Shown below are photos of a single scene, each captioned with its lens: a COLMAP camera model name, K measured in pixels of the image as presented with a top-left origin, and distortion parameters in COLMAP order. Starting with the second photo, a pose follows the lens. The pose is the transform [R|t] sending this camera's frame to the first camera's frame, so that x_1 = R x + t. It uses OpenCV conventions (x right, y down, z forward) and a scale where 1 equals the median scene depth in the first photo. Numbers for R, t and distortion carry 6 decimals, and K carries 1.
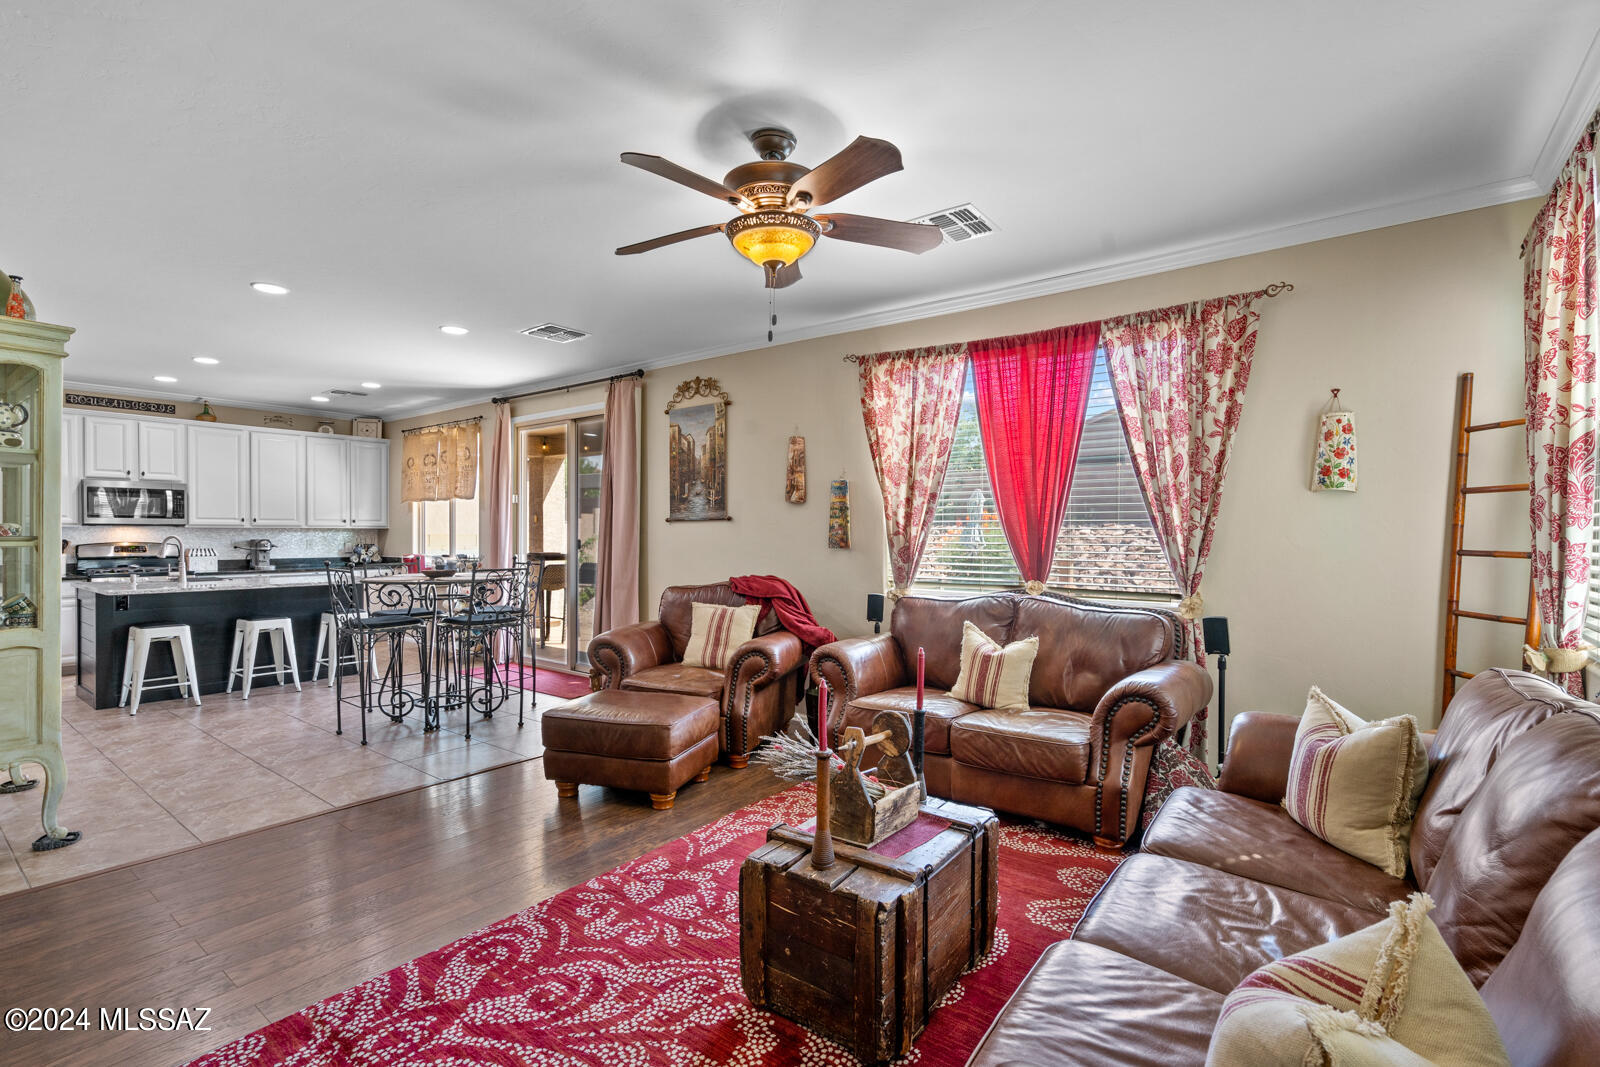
lens RADIAL K [[728.5, 0, 802.7], [0, 728.5, 540.6], [0, 0, 1]] dist [-0.005105, 0.001950]
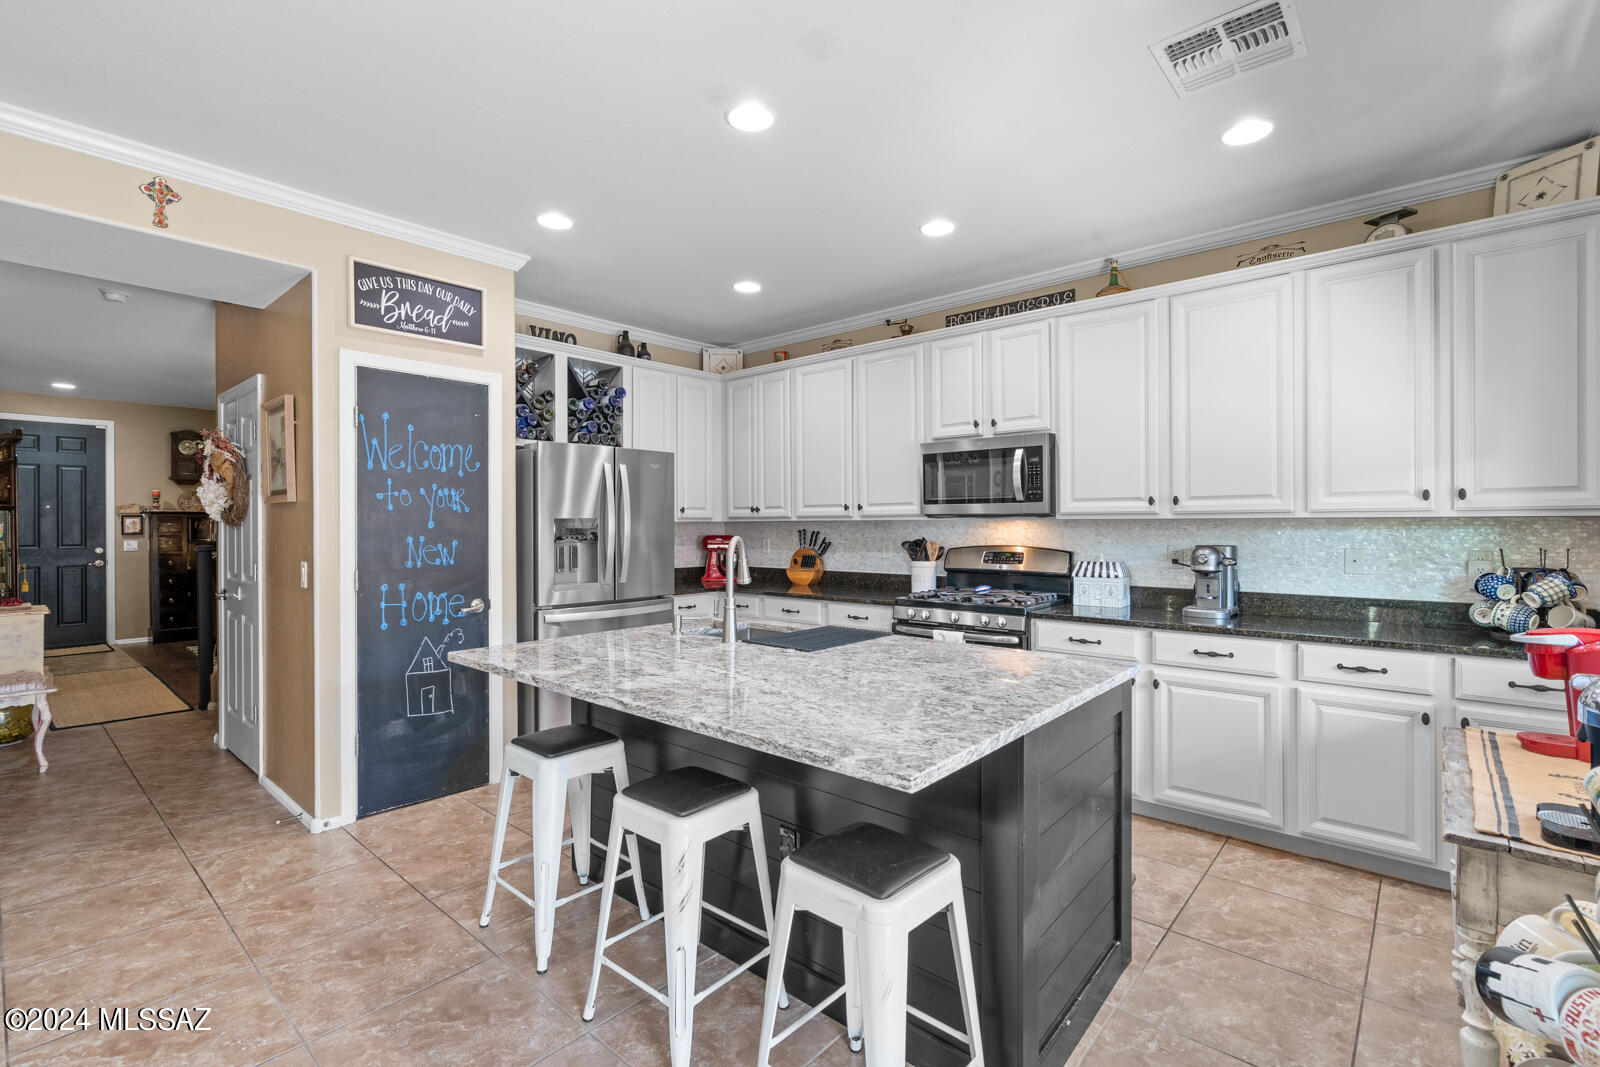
lens RADIAL K [[728.5, 0, 815.7], [0, 728.5, 530.1], [0, 0, 1]] dist [-0.005105, 0.001950]
pose [[-0.060199, 0.004192, -0.998178, -0.430385], [-0.009441, 0.999944, 0.004769, -0.014755], [0.998142, 0.009711, -0.060156, 1.108702]]
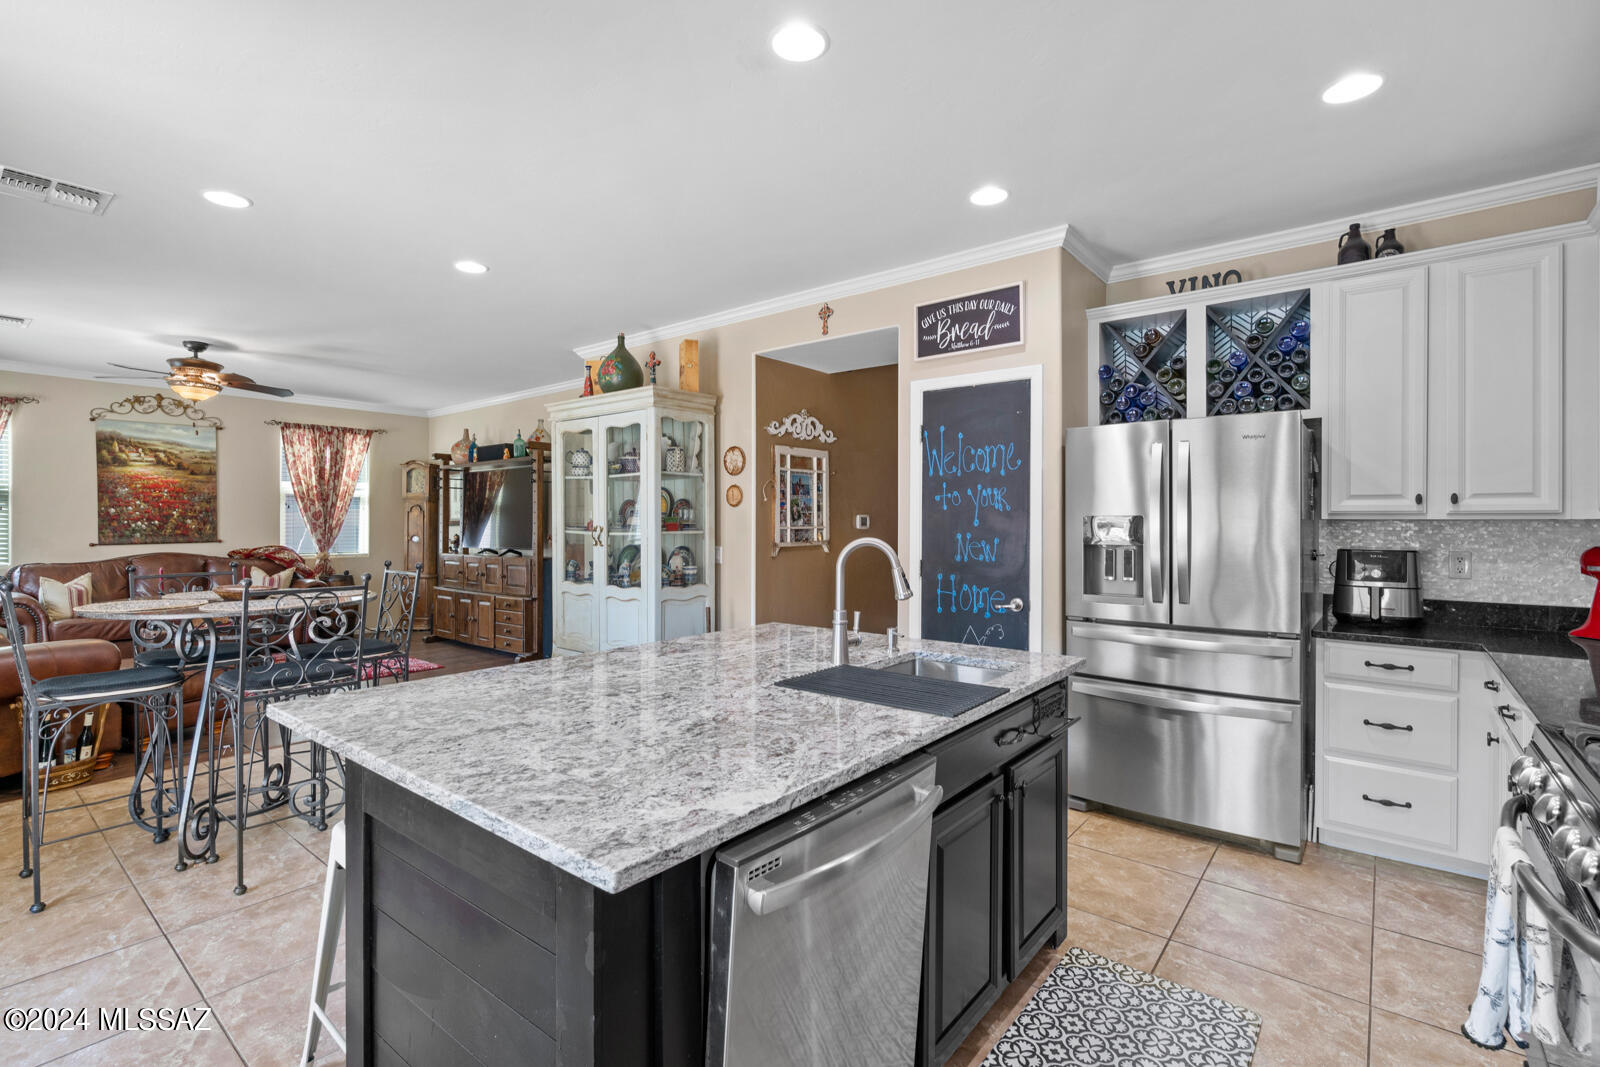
lens RADIAL K [[728.5, 0, 799.2], [0, 728.5, 524.0], [0, 0, 1]] dist [-0.005105, 0.001950]
pose [[-0.999350, -0.005596, 0.035609, -0.873064], [-0.005116, 0.999895, 0.013552, -0.020194], [-0.035681, 0.013361, -0.999274, 1.404667]]
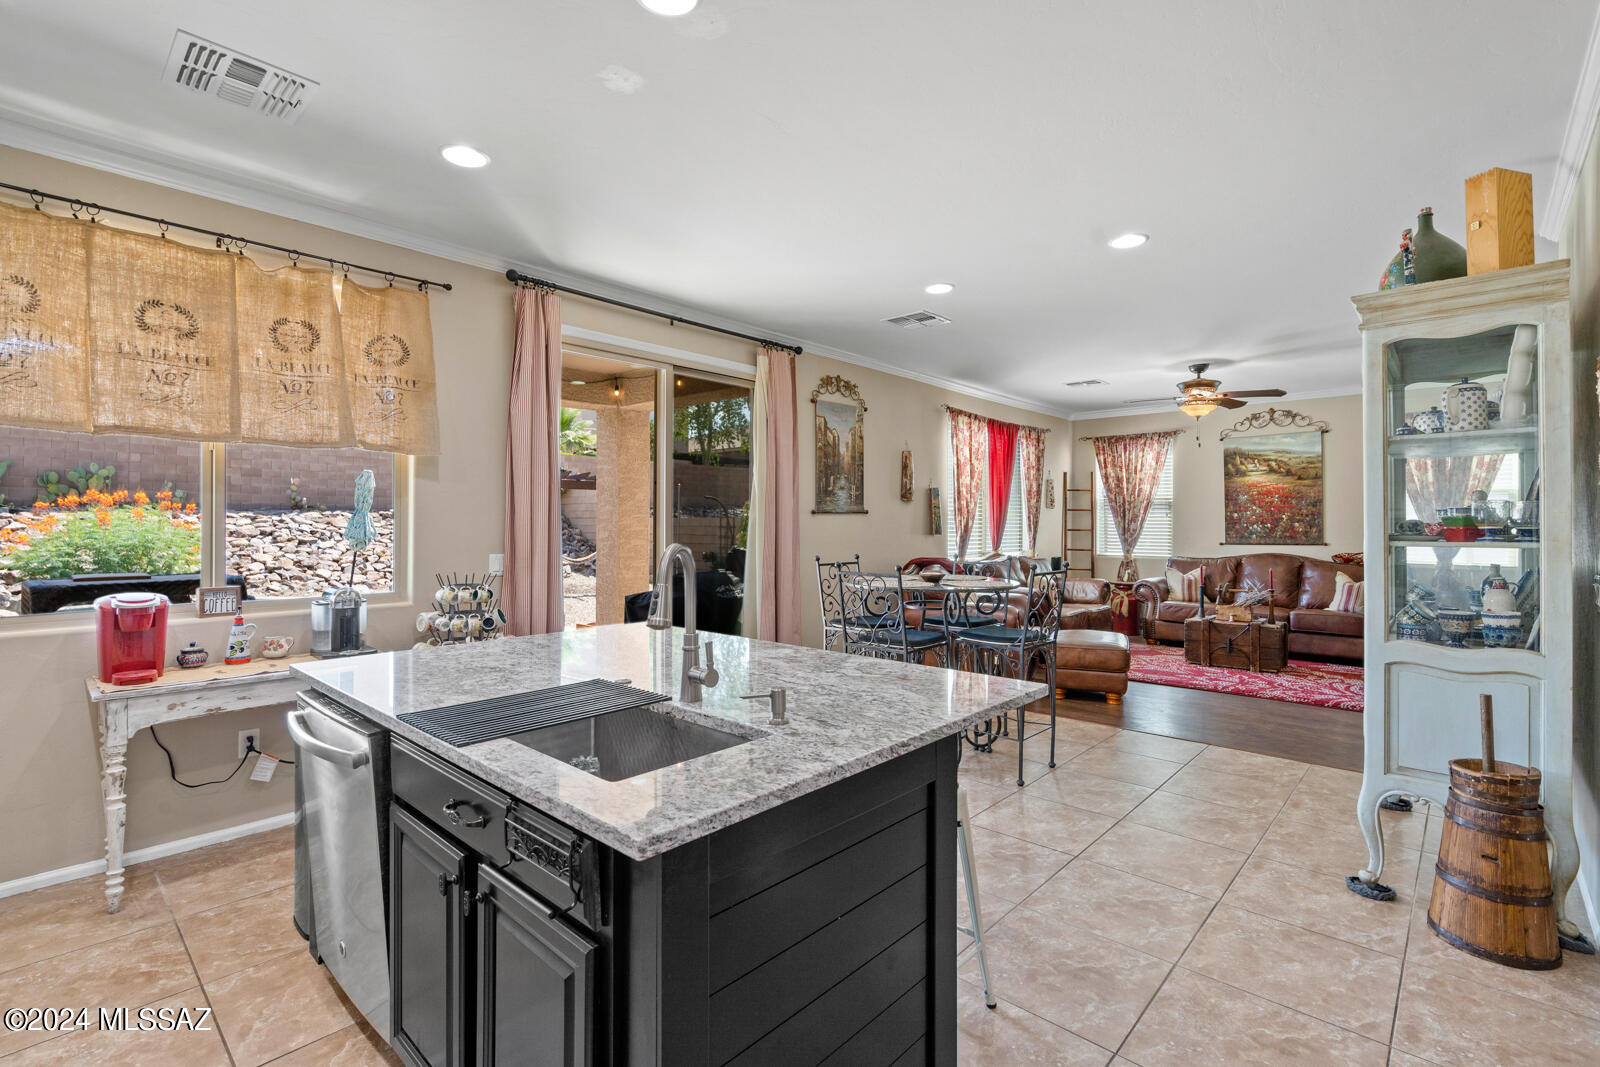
lens RADIAL K [[728.5, 0, 794.9], [0, 728.5, 521.6], [0, 0, 1]] dist [-0.005105, 0.001950]
pose [[0.098566, -0.002438, 0.995128, -1.183065], [0.008835, 0.999960, 0.001575, -0.017323], [-0.995091, 0.008637, 0.098583, 0.955079]]
